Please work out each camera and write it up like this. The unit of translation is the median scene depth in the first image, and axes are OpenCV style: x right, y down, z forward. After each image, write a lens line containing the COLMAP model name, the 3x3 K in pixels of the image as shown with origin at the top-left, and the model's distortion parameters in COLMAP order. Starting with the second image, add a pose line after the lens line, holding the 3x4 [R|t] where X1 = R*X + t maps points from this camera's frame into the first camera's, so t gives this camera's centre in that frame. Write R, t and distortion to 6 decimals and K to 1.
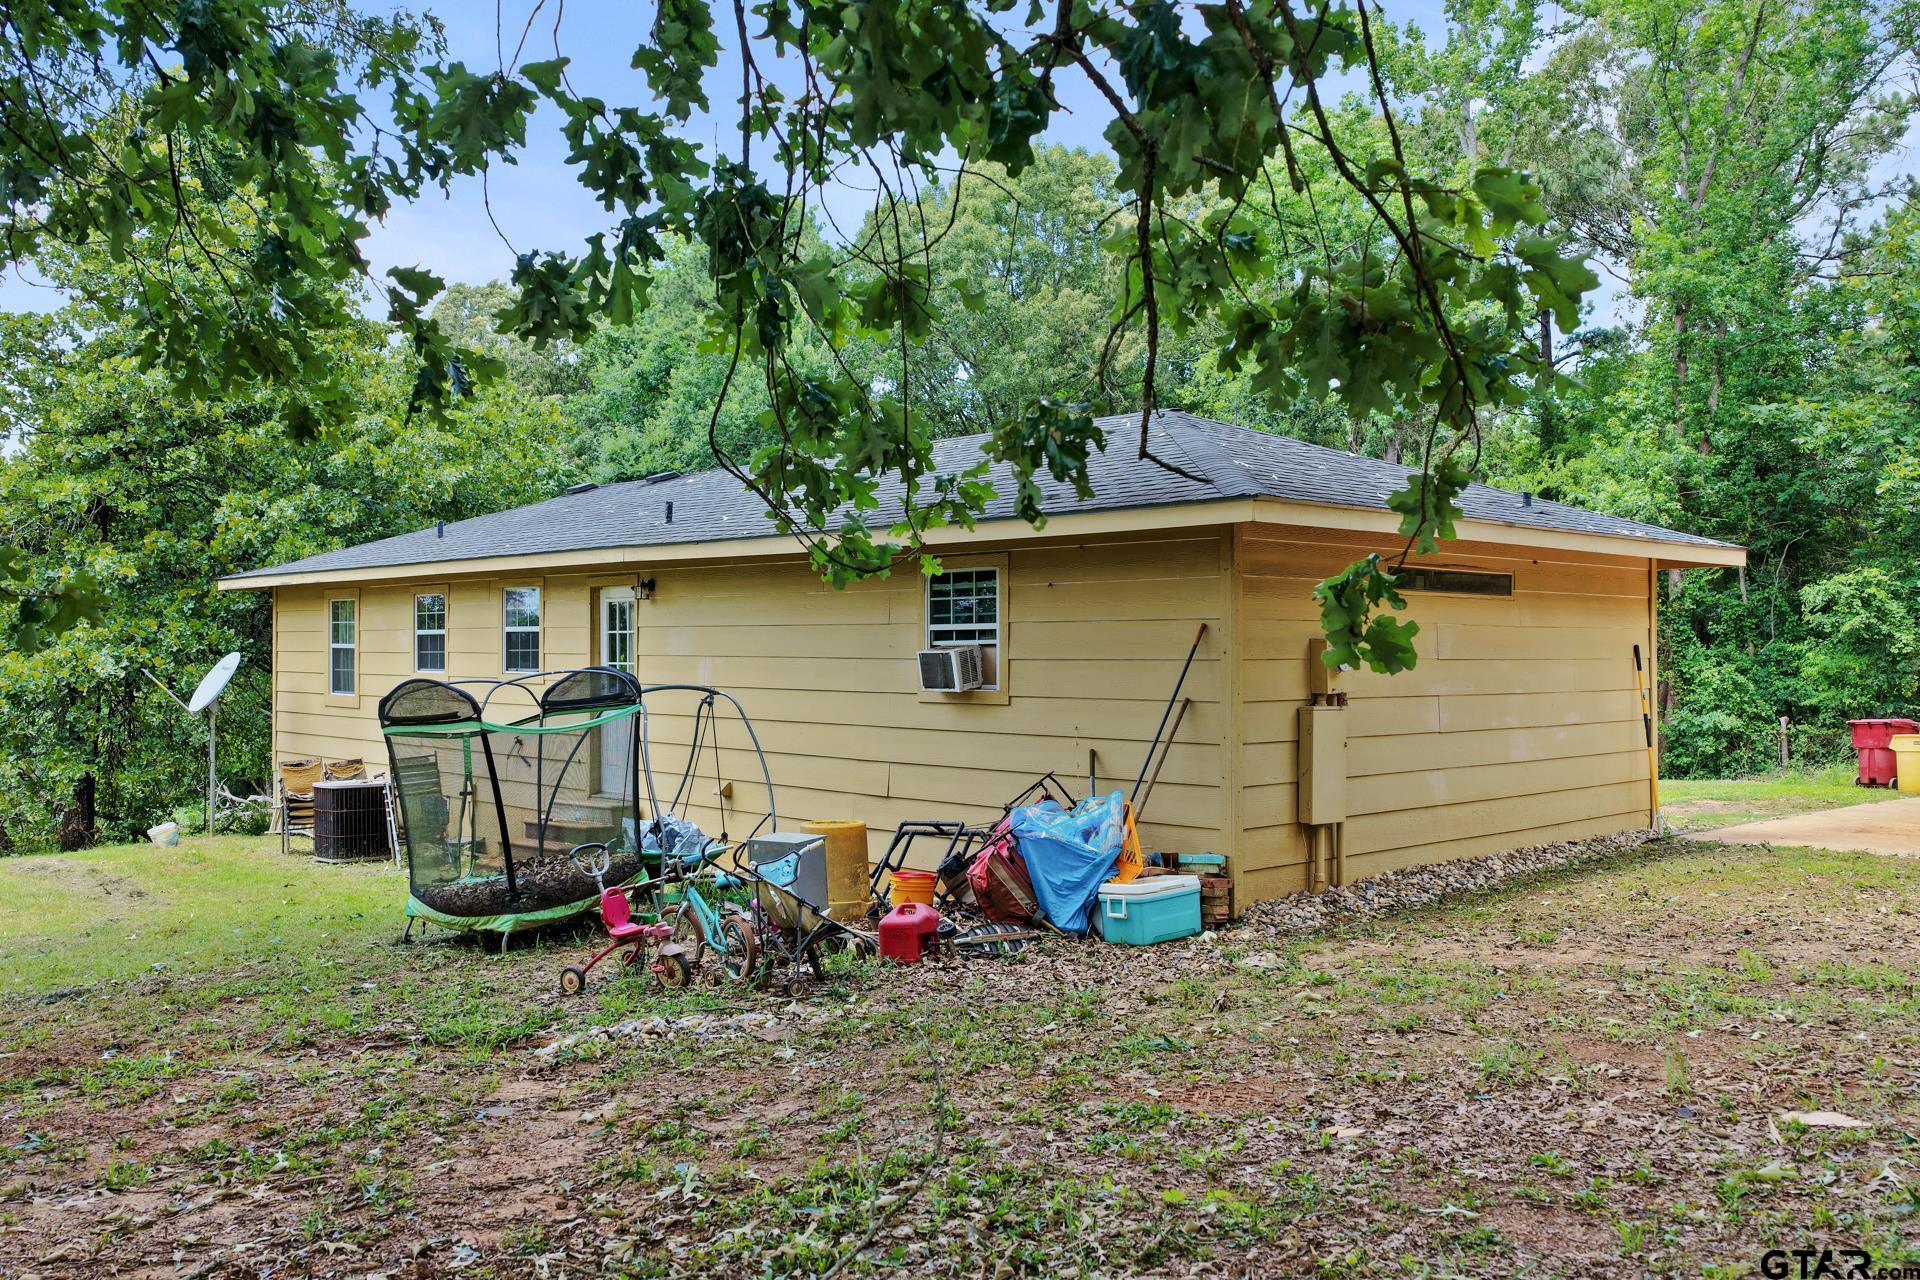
lens RADIAL K [[1594.1, 0, 960.0], [0, 1594.1, 640.0], [0, 0, 1]] dist [-0.019207, -0.006144]
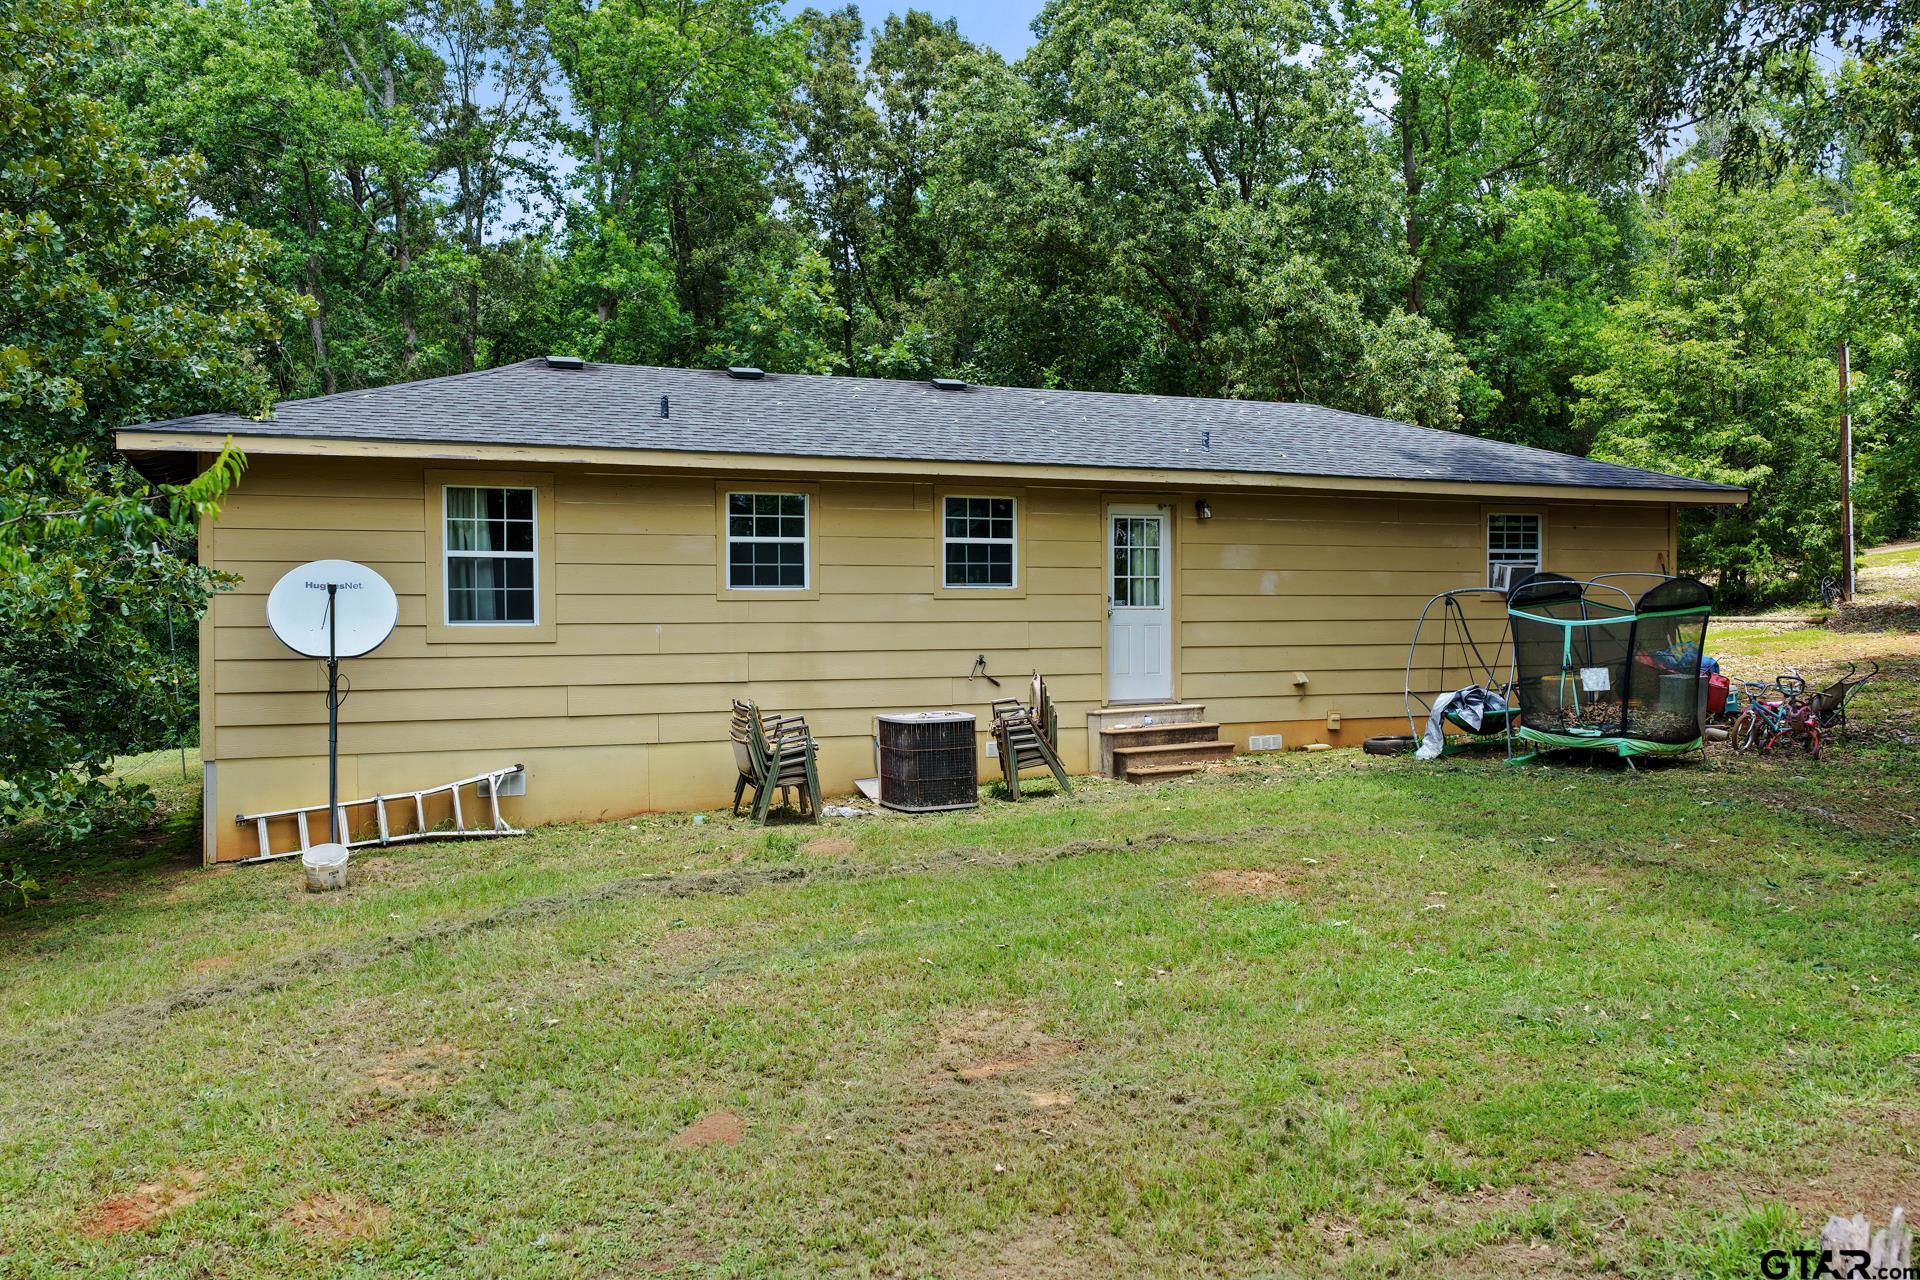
lens RADIAL K [[1594.1, 0, 960.0], [0, 1594.1, 640.0], [0, 0, 1]] dist [-0.019207, -0.006144]
pose [[0.314217, -0.012613, 0.949267, -1.602989], [0.009143, 0.999906, 0.010259, 0.056272], [-0.949307, 0.005455, 0.314303, 1.010267]]
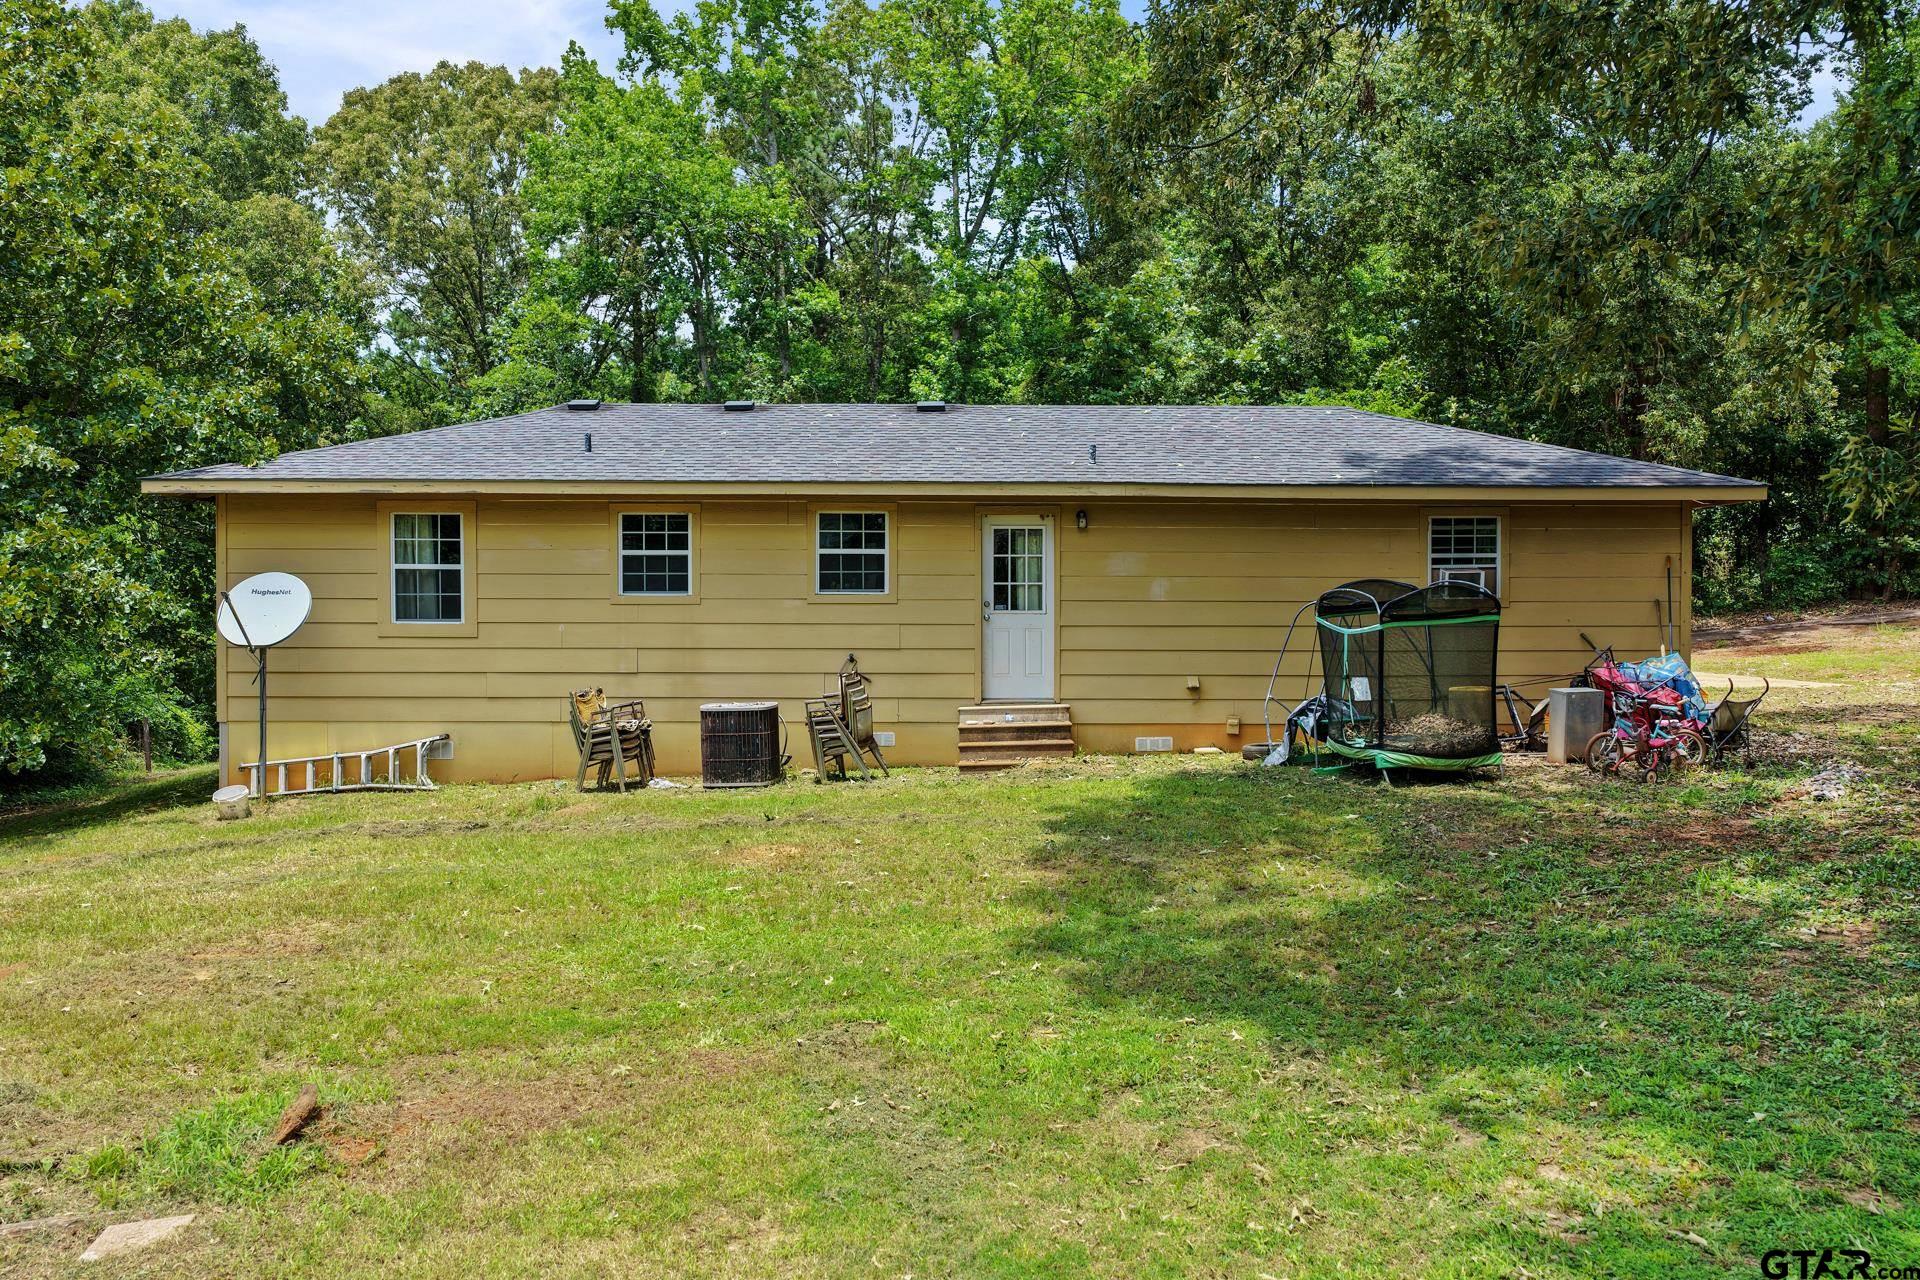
lens RADIAL K [[1594.1, 0, 960.0], [0, 1594.1, 640.0], [0, 0, 1]] dist [-0.019207, -0.006144]
pose [[0.655067, -0.006220, 0.755545, -1.394759], [-0.000825, 0.999960, 0.008947, 0.056318], [-0.755570, -0.006485, 0.655036, 0.382390]]
